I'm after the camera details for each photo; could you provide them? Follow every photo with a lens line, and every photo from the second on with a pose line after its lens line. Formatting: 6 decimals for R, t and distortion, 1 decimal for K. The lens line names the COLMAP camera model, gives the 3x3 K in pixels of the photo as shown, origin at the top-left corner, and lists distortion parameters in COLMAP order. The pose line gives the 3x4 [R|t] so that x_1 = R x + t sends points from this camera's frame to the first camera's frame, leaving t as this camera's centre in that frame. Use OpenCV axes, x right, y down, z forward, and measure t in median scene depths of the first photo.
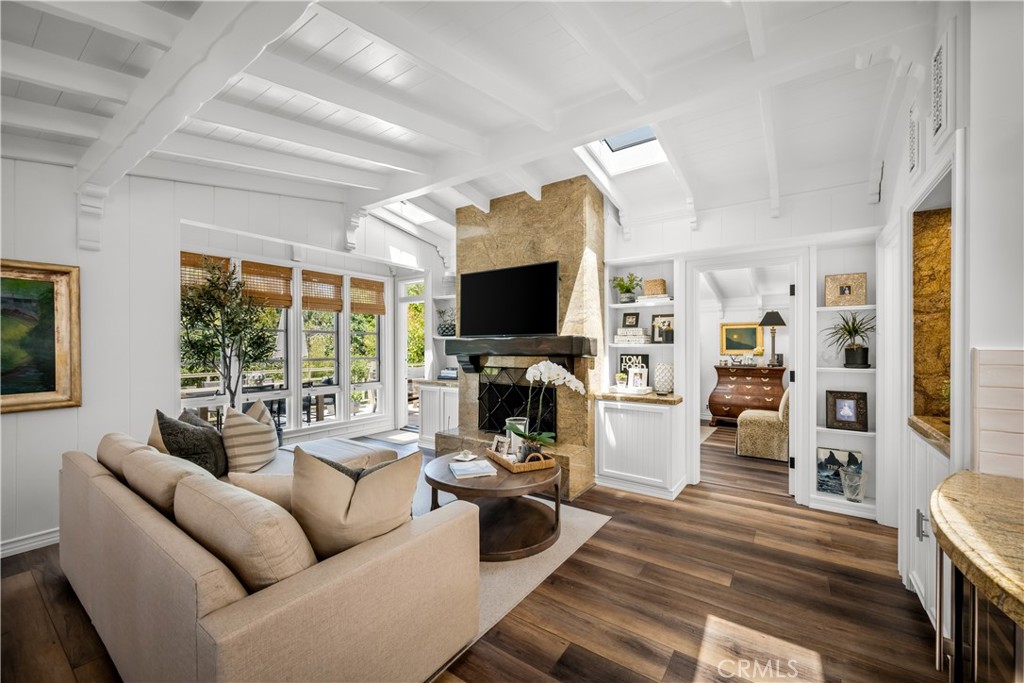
lens RADIAL K [[407.3, 0, 512.1], [0, 407.3, 343.3], [0, 0, 1]] dist [0.002373, 0.000168]
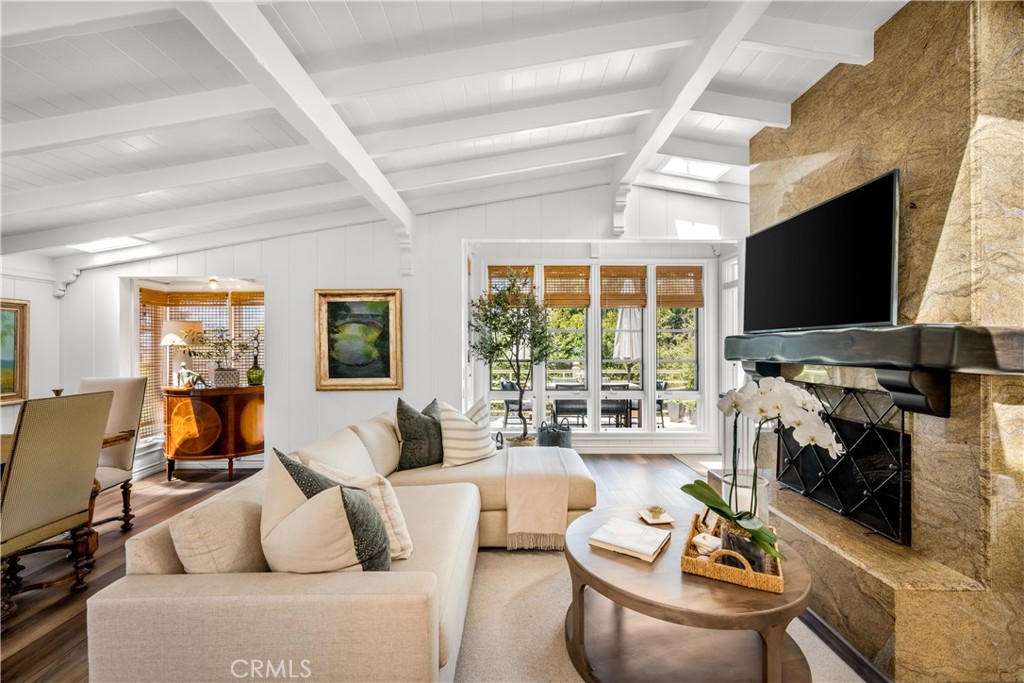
lens RADIAL K [[434.5, 0, 513.3], [0, 434.5, 345.0], [0, 0, 1]] dist [-0.003386, -0.000210]
pose [[0.582505, -0.000829, -0.812827, 0.235474], [0.004265, 0.999989, 0.002037, 0.000992], [0.812816, -0.004654, 0.582502, 0.301793]]
